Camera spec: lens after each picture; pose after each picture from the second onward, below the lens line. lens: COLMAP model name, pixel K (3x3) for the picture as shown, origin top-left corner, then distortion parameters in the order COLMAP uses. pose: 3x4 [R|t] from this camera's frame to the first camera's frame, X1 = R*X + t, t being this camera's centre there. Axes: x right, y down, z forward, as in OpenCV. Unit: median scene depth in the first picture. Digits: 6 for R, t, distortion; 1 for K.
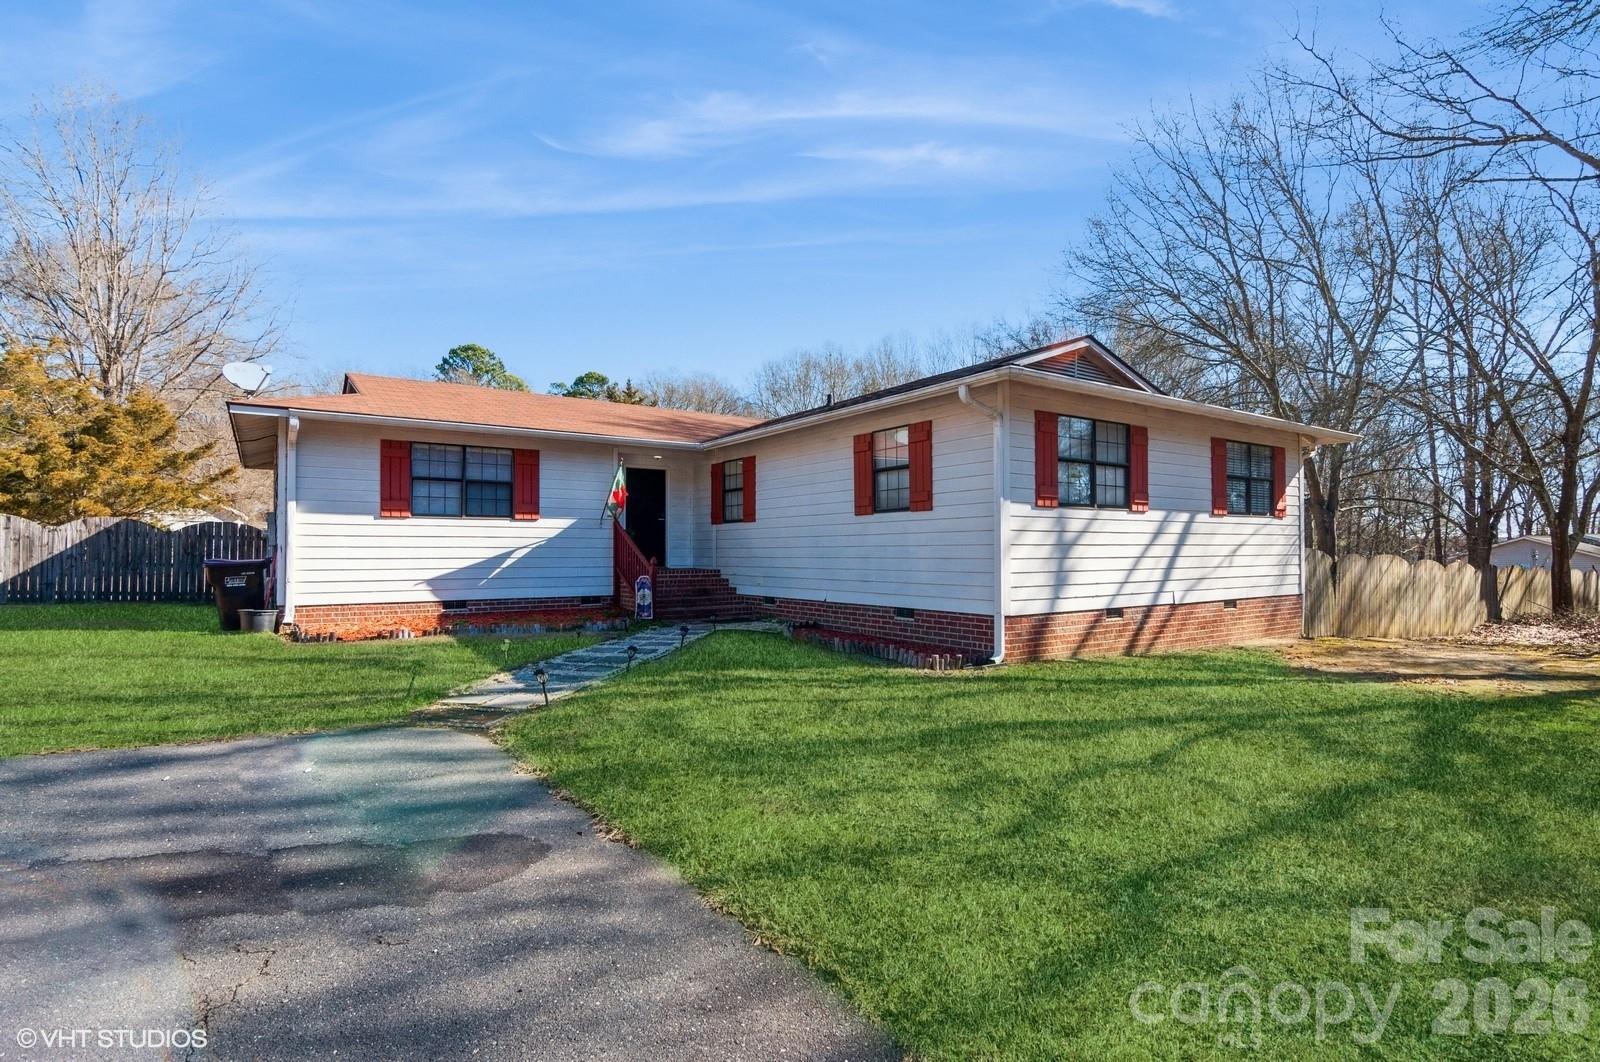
lens RADIAL K [[766.7, 0, 796.4], [0, 766.7, 548.4], [0, 0, 1]] dist [-0.004111, -0.000327]
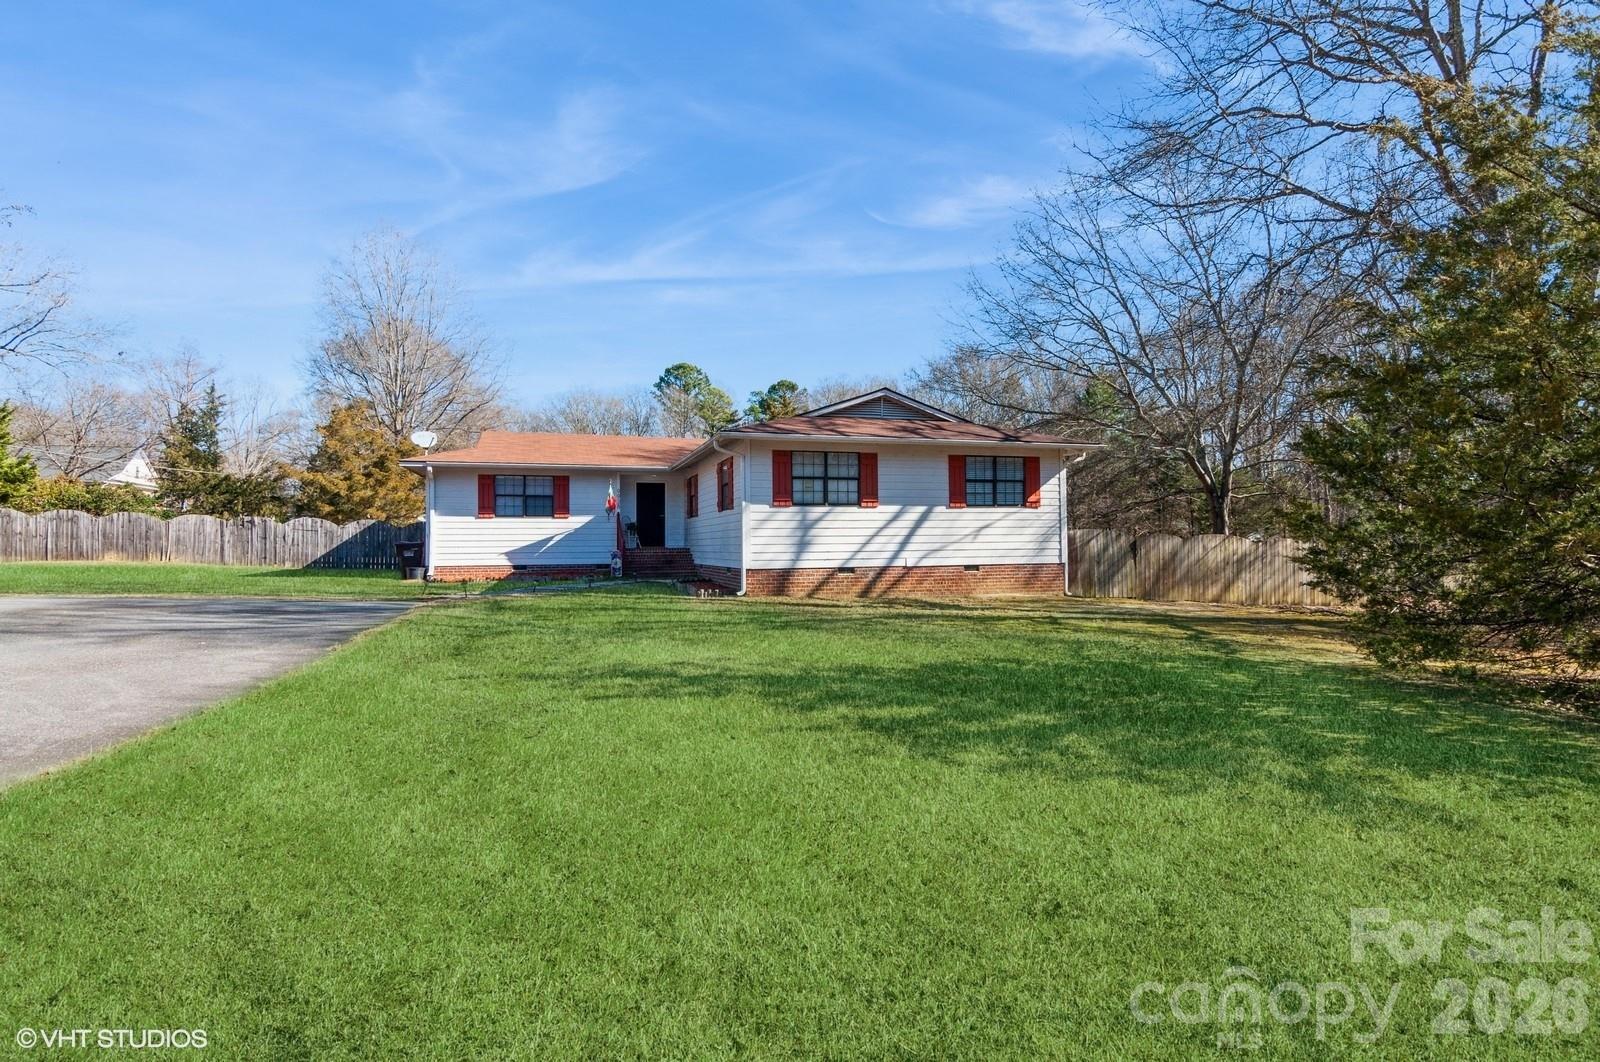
lens RADIAL K [[780.0, 0, 800.0], [0, 780.0, 531.0], [0, 0, 1]] dist [0.015643, 0.000080]
pose [[0.955746, -0.011056, -0.293986, 0.662662], [0.007268, 0.999876, -0.013972, 0.019809], [0.294104, 0.011217, 0.955708, -0.491306]]
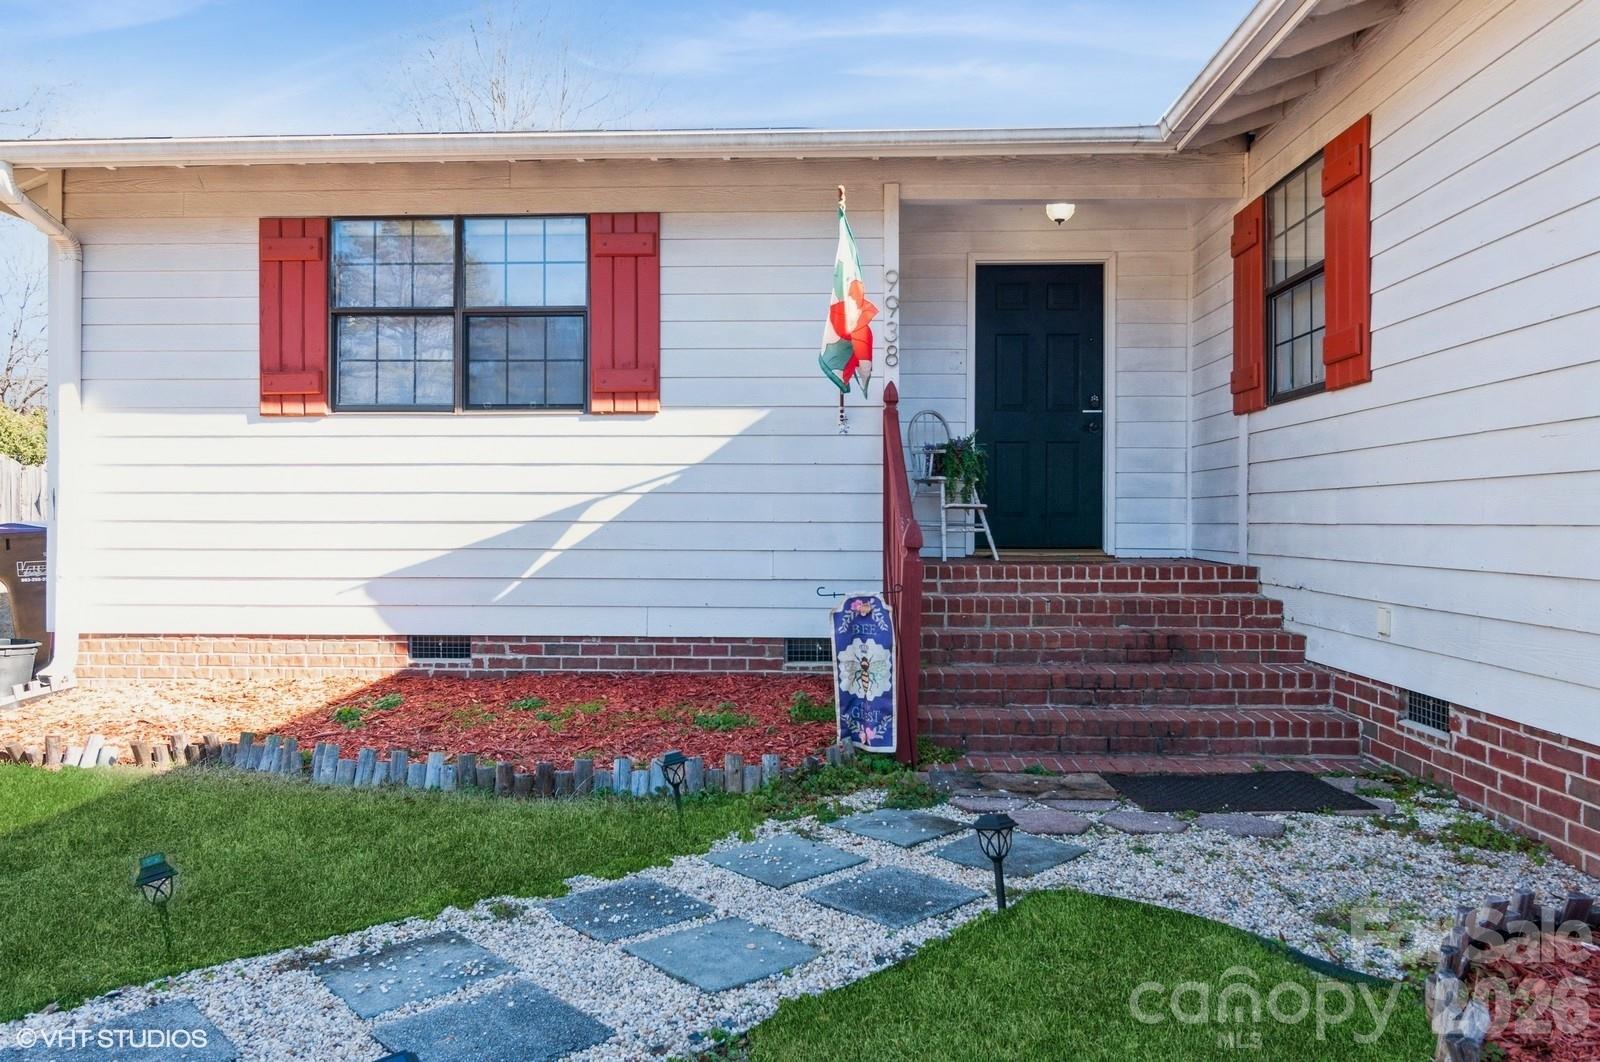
lens RADIAL K [[1105.8, 0, 796.6], [0, 1105.8, 502.5], [0, 0, 1]] dist [0.004887, 0.000852]
pose [[0.798312, -0.006218, -0.602212, 0.015915], [0.001826, 0.999967, -0.007906, 0.007435], [0.602241, 0.005212, 0.798297, 0.656372]]
